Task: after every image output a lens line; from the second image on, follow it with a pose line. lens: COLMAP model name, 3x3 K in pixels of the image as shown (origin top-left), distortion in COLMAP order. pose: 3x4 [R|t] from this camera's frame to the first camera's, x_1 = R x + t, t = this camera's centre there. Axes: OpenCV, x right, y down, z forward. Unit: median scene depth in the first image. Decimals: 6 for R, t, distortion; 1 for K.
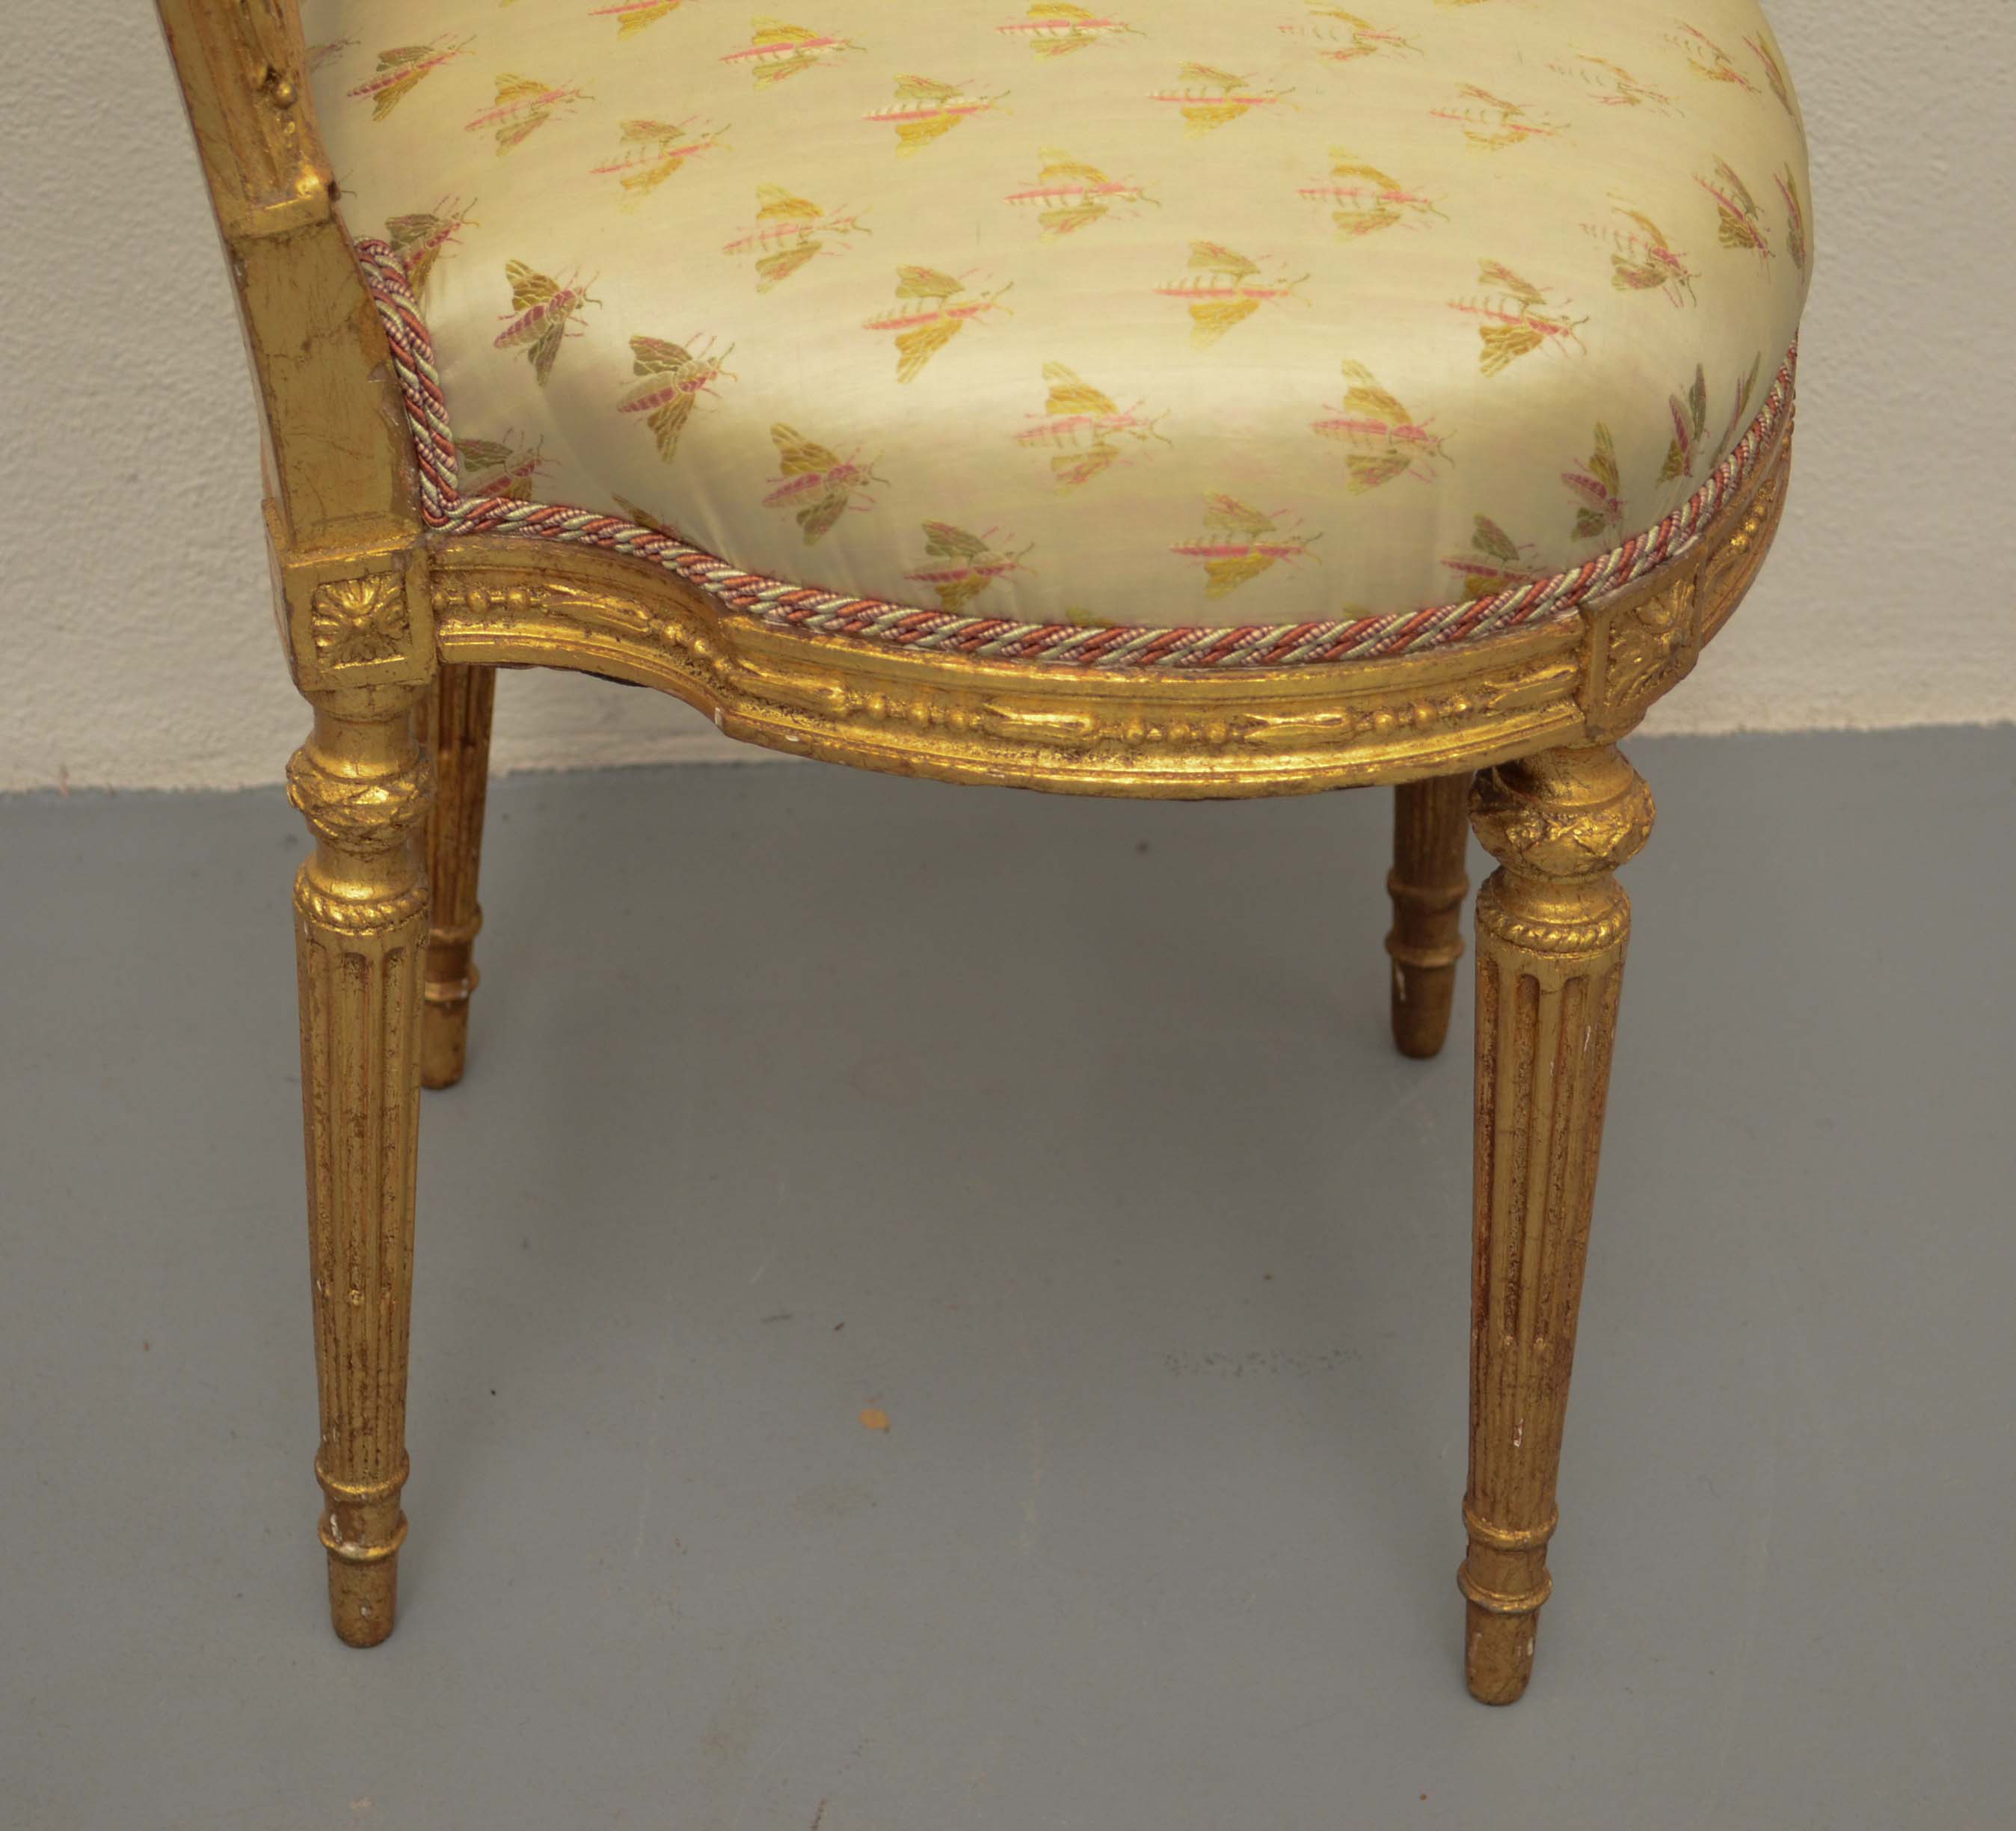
lens RADIAL K [[4626.3, 0, 1008.0], [0, 4626.3, 915.5], [0, 0, 1]] dist [-0.008525, 0.129640]
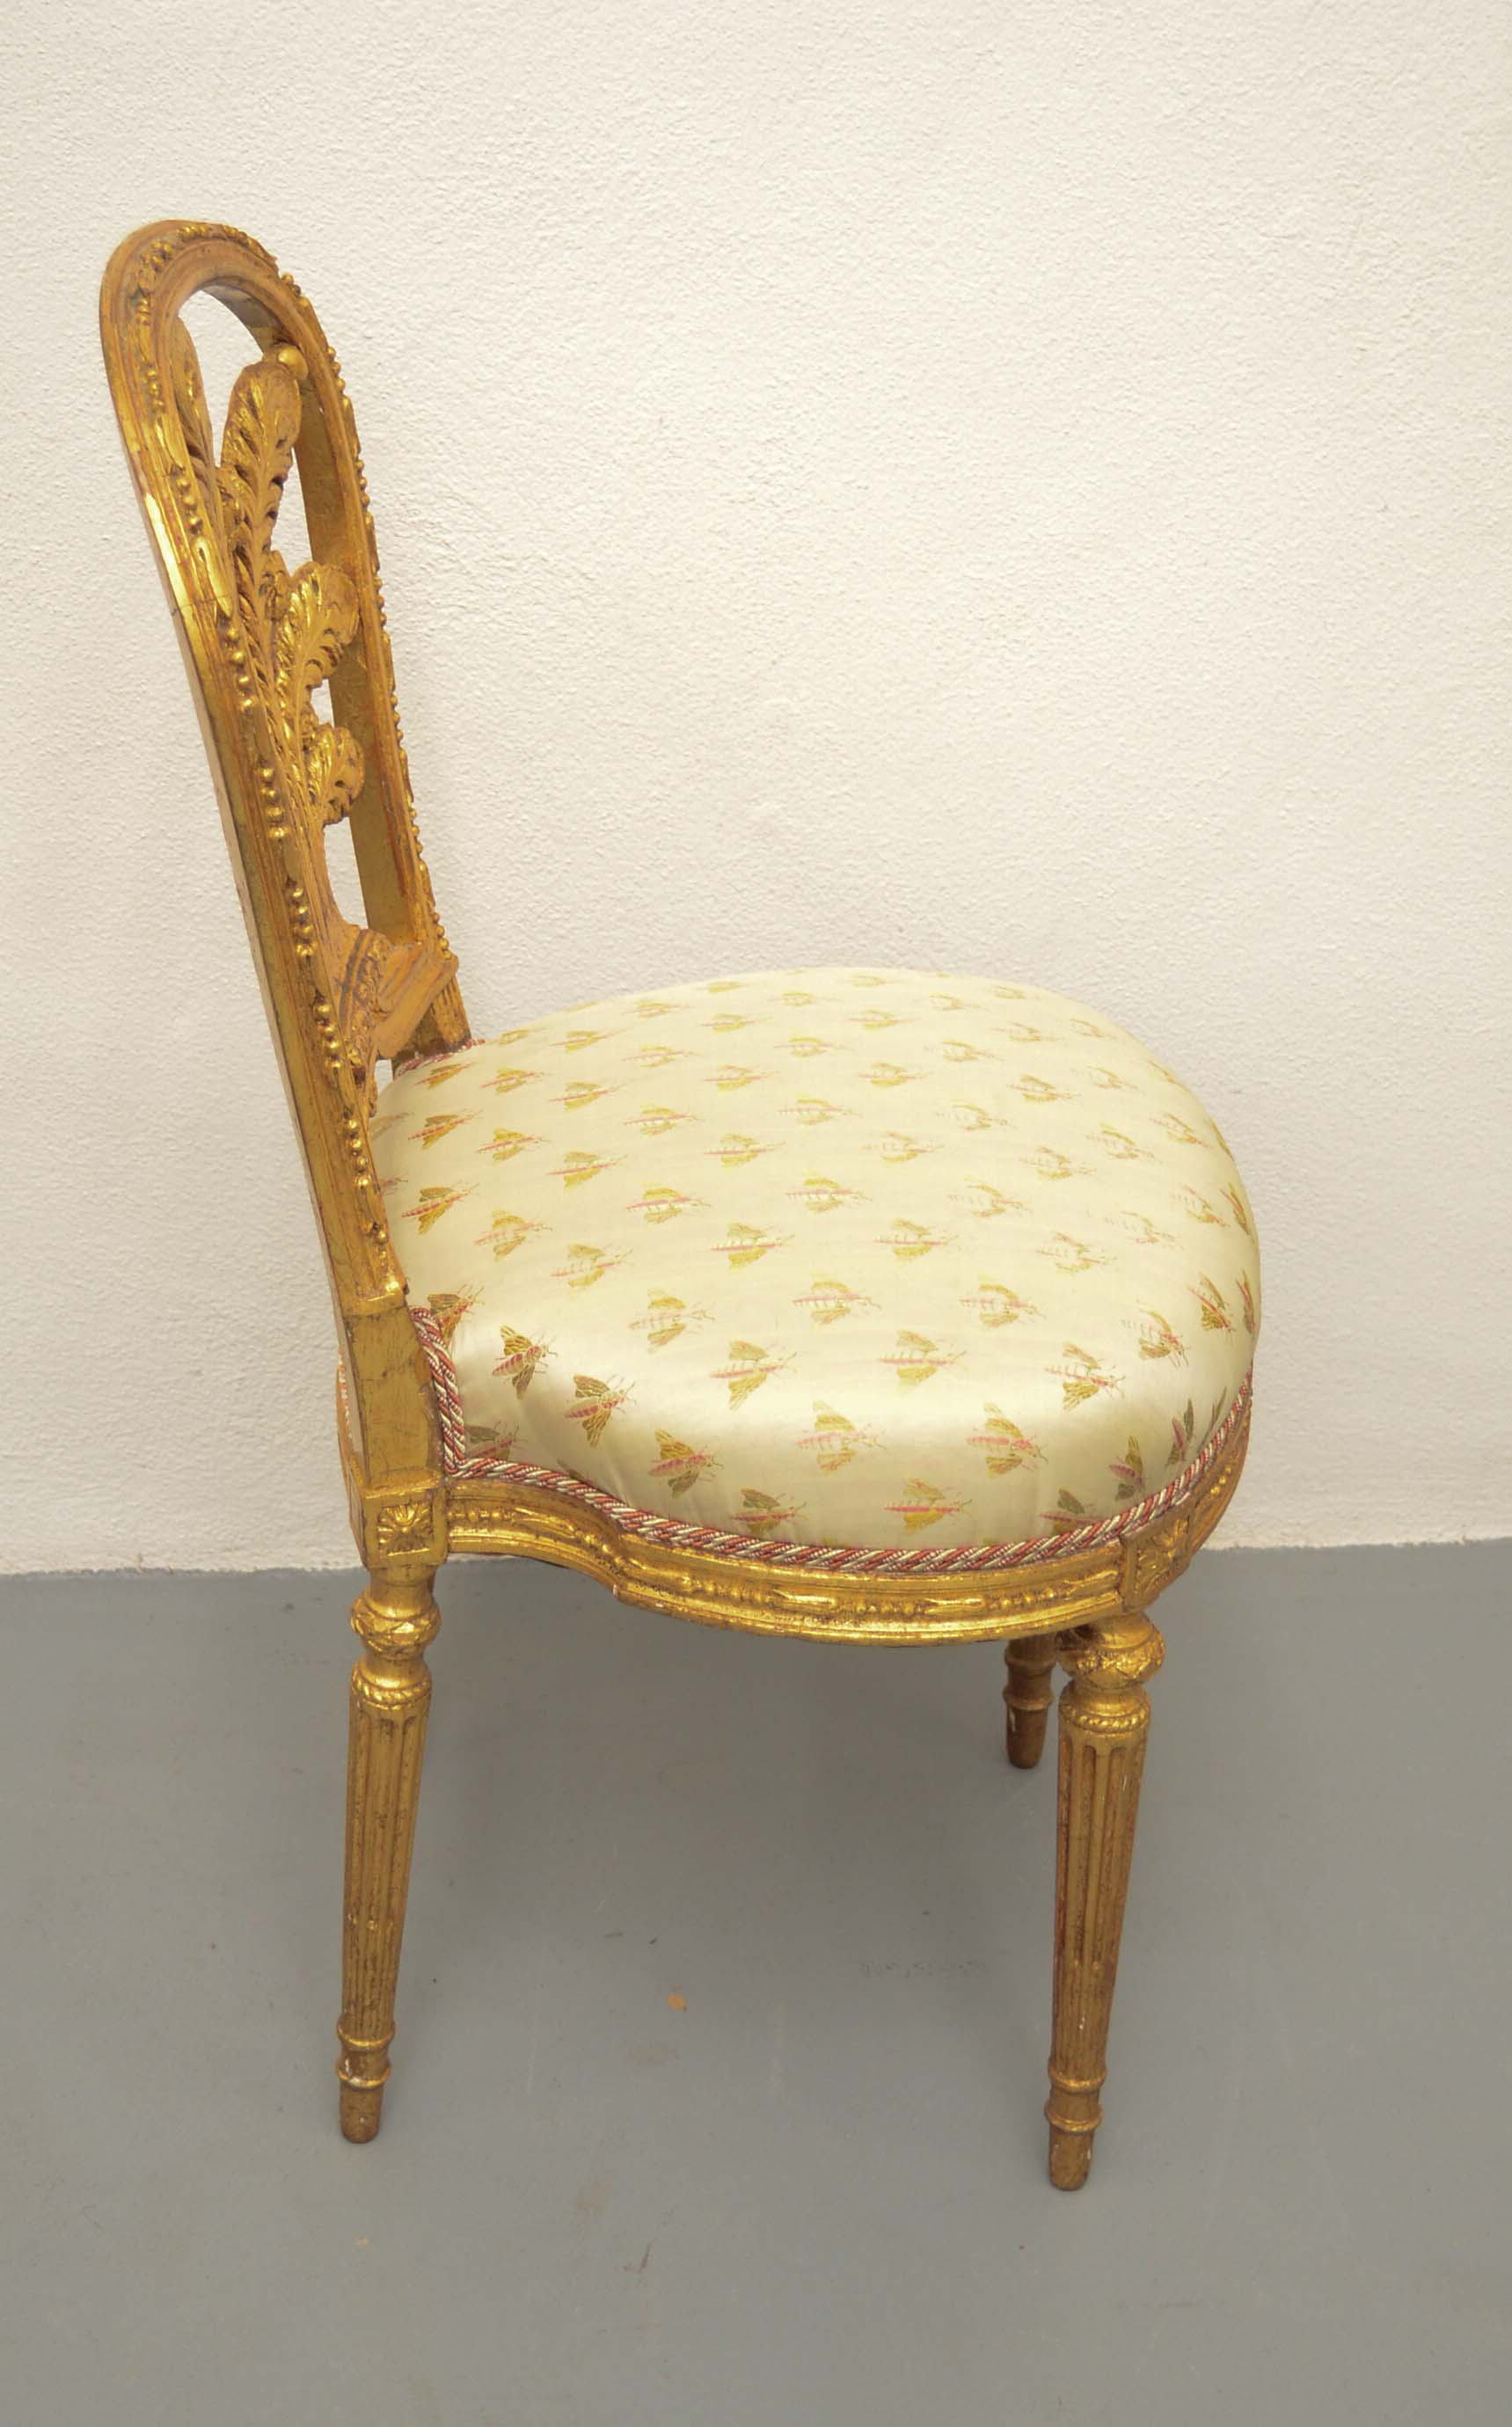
lens RADIAL K [[3772.1, 0, 737.8], [0, 3772.1, 1145.1], [0, 0, 1]] dist [-0.041718, -0.037613]
pose [[0.999763, 0.018639, 0.011248, -0.035929], [-0.017341, 0.994199, -0.106154, -0.058971], [-0.013161, 0.105934, 0.994286, -0.395860]]
